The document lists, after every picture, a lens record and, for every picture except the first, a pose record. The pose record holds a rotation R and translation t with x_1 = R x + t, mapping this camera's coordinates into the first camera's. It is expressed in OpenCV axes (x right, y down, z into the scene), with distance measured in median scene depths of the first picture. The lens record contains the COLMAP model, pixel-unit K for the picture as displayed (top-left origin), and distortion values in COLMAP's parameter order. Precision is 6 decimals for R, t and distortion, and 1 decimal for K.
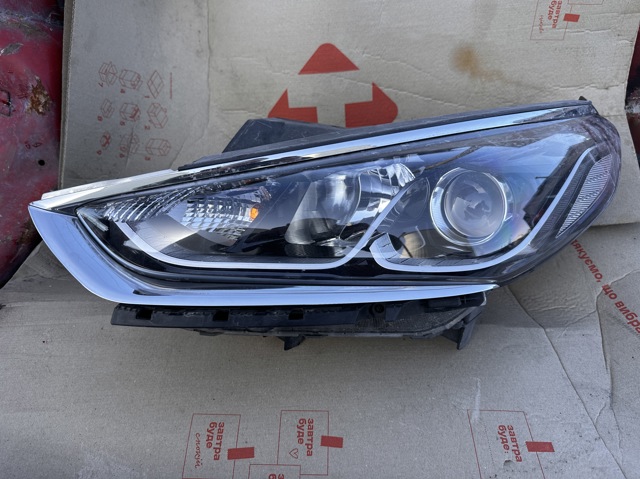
lens RADIAL K [[466.0, 0, 324.2], [0, 466.0, 229.3], [0, 0, 1]] dist [-0.020246, -0.012746]
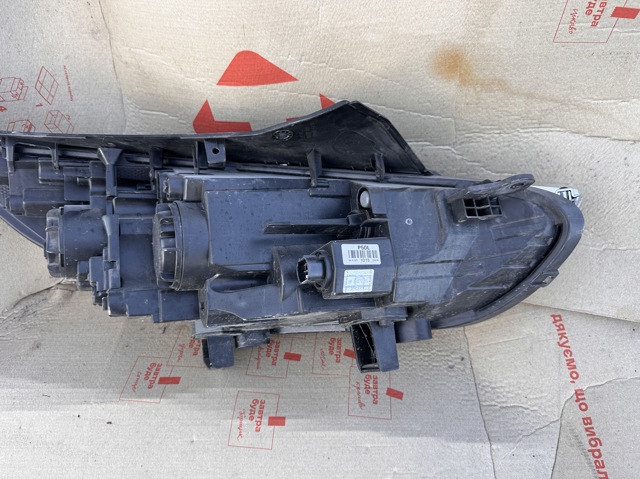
lens RADIAL K [[466.0, 0, 324.7], [0, 466.0, 239.7], [0, 0, 1]] dist [-0.020246, -0.012746]
pose [[0.995603, 0.019868, -0.091540, 0.188724], [0.018696, 0.915436, 0.402029, -0.413092], [0.091787, -0.401973, 0.911040, 0.265951]]
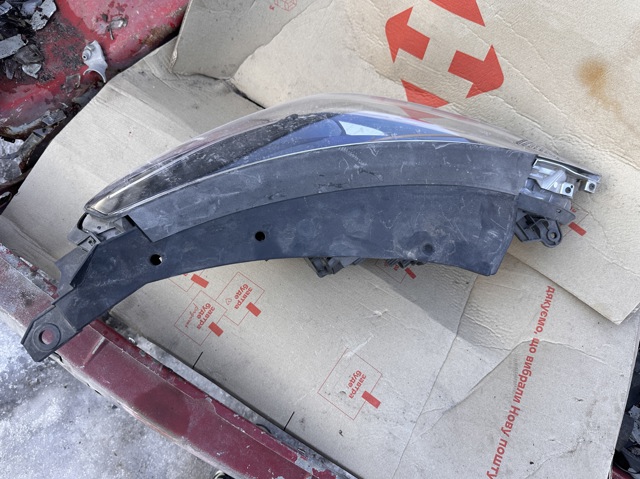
lens RADIAL K [[466.0, 0, 309.9], [0, 466.0, 254.4], [0, 0, 1]] dist [-0.020246, -0.012746]
pose [[0.819160, 0.555447, -0.143024, 0.177865], [-0.436115, 0.765139, 0.473673, -0.284569], [0.372534, -0.325639, 0.869010, -0.089553]]
